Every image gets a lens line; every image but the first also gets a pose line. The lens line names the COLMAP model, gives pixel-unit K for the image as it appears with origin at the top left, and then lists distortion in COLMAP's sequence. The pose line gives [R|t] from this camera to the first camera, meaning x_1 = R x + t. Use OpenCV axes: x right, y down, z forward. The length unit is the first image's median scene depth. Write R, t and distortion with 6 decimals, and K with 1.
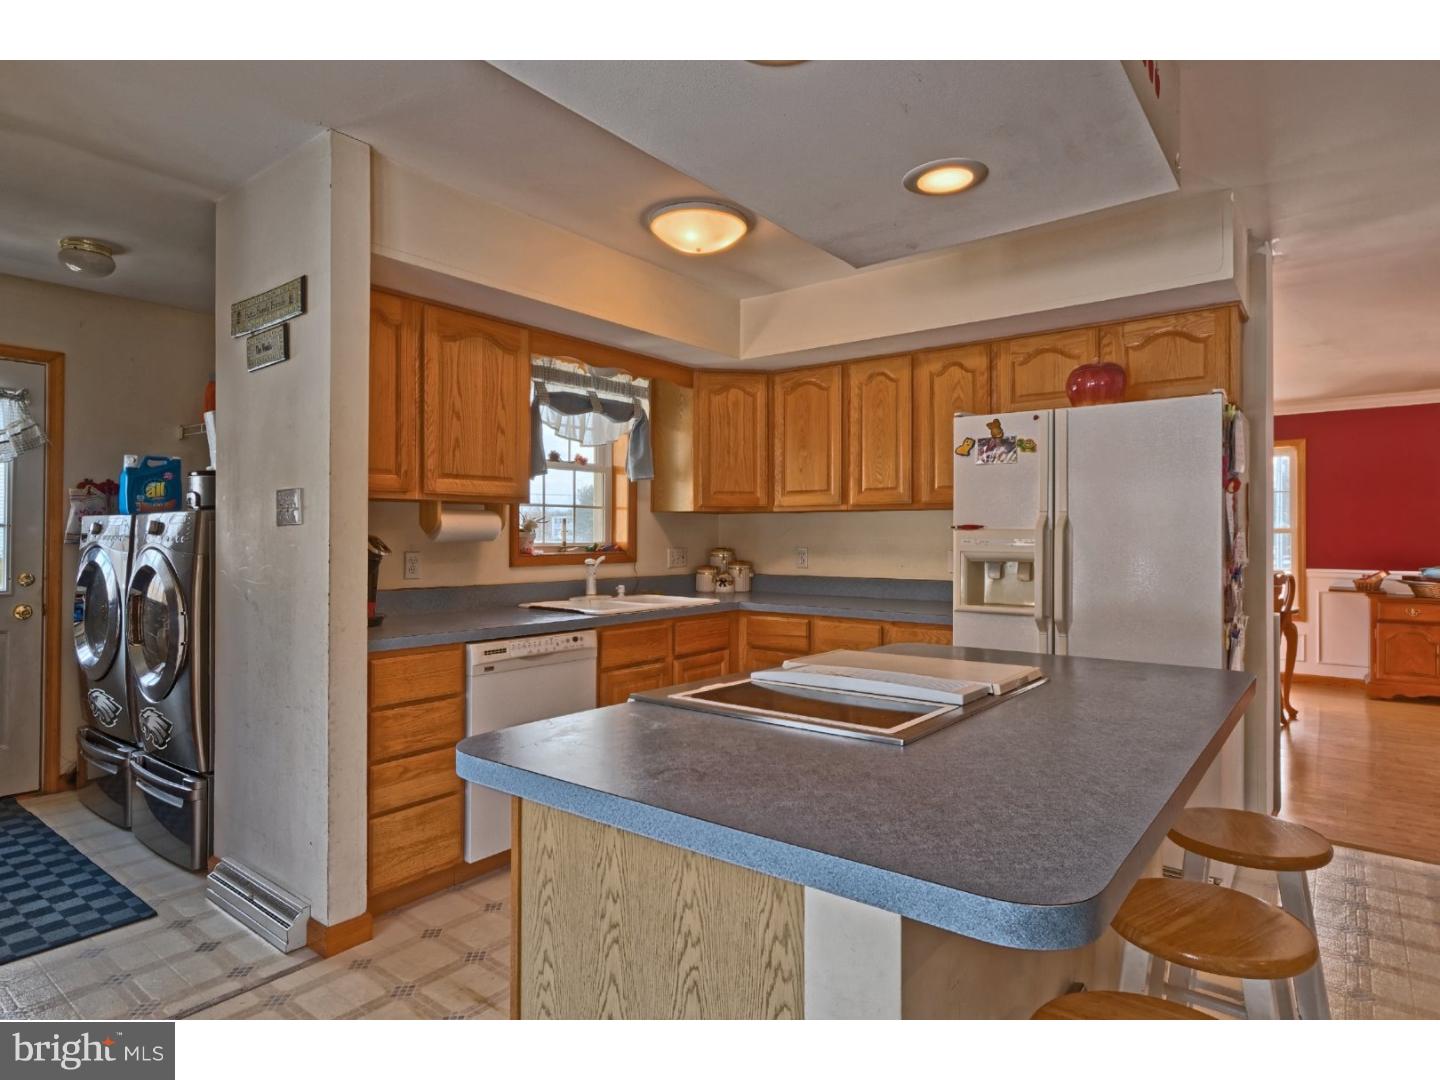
lens RADIAL K [[795.2, 0, 727.4], [0, 795.2, 531.7], [0, 0, 1]] dist [0.004803, 0.003199]
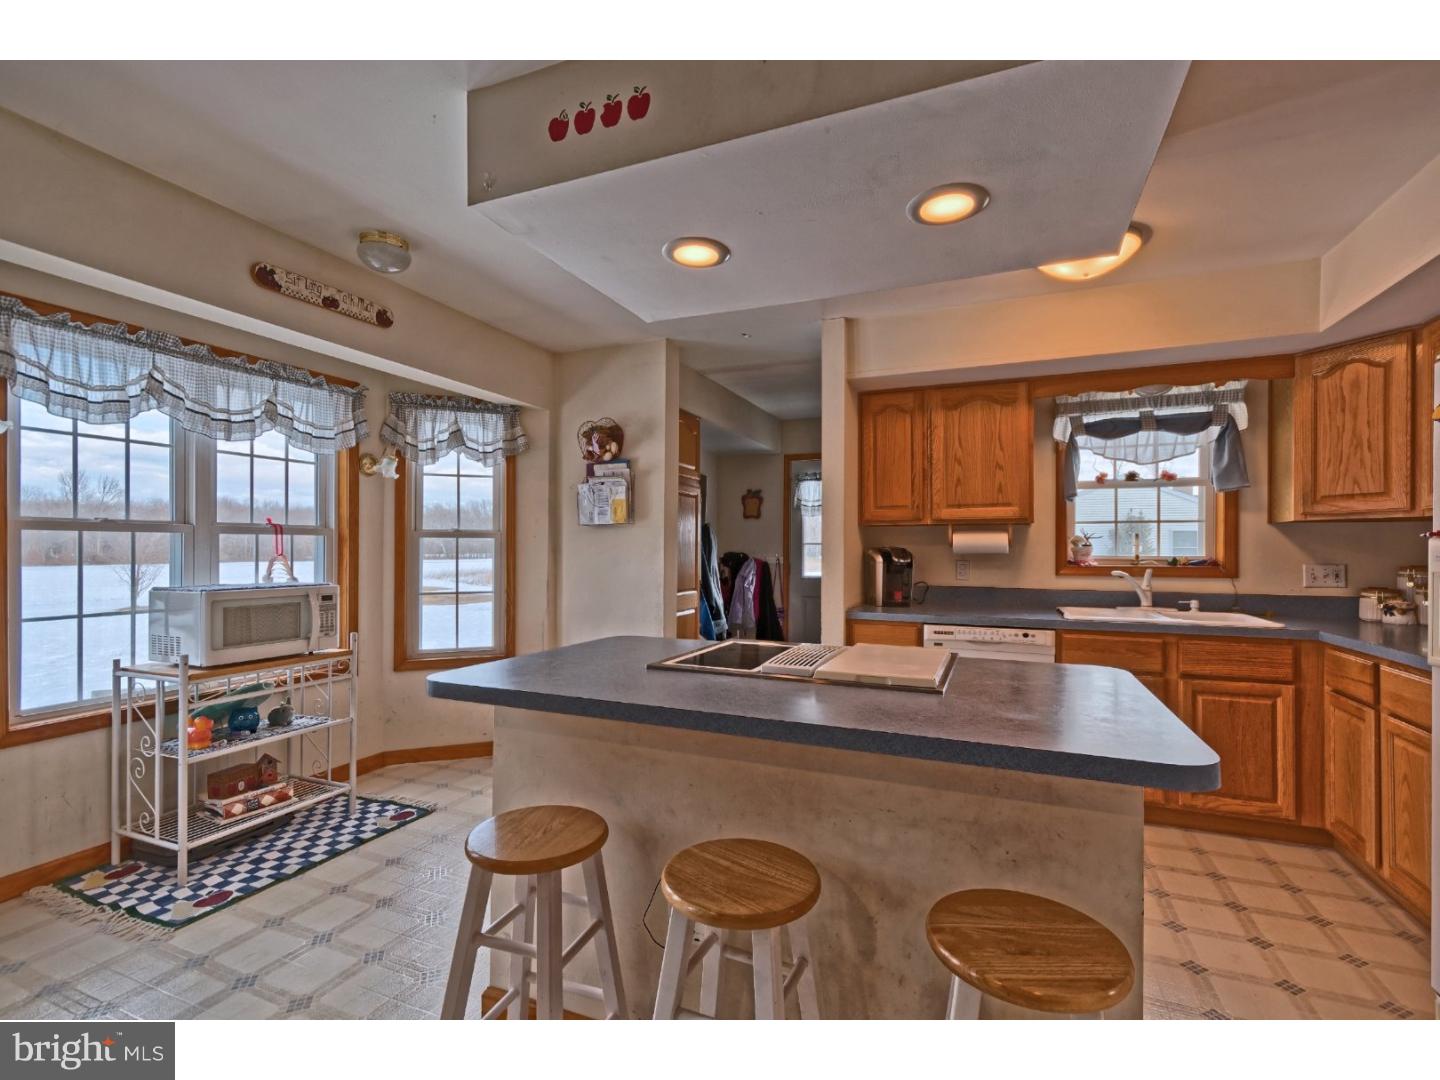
lens RADIAL K [[642.0, 0, 718.7], [0, 642.0, 542.7], [0, 0, 1]] dist [0.000132, 0.000945]
pose [[0.259902, -0.011796, -0.965563, 0.808362], [0.001029, 0.999928, -0.011939, 0.009179], [0.965634, 0.002110, 0.259896, 0.393947]]
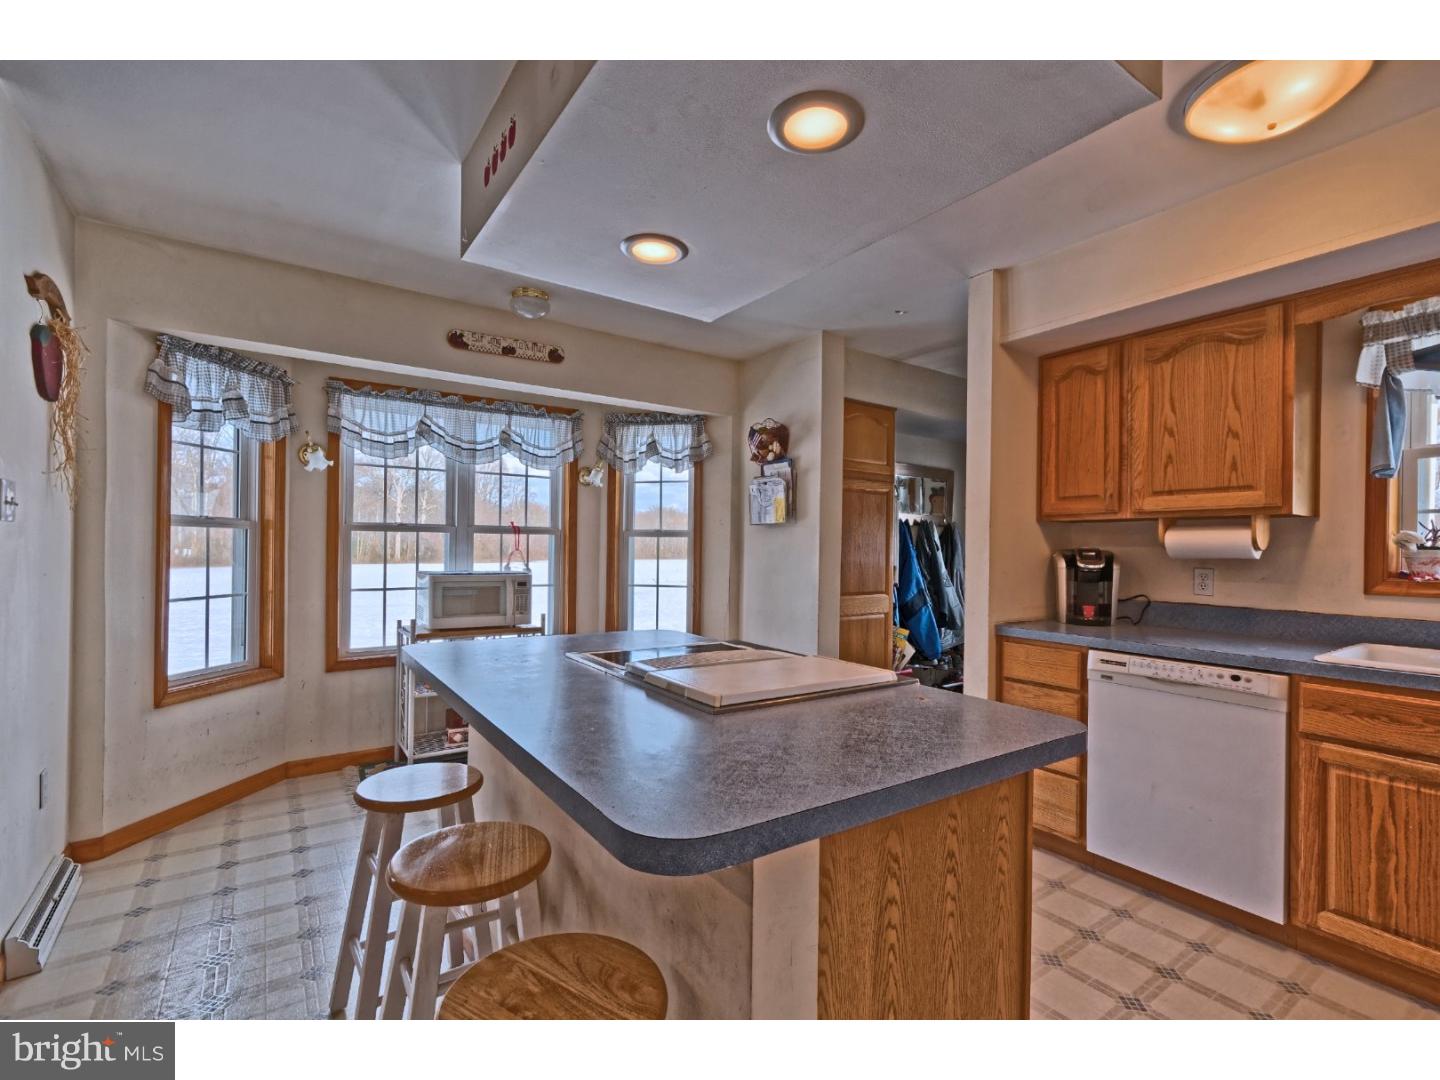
lens RADIAL K [[642.0, 0, 718.7], [0, 642.0, 542.7], [0, 0, 1]] dist [0.000132, 0.000945]
pose [[-0.288116, -0.014649, -0.957483, 0.774499], [-0.010921, 0.999868, -0.012012, 0.012728], [0.957533, 0.006996, -0.288238, 0.883782]]
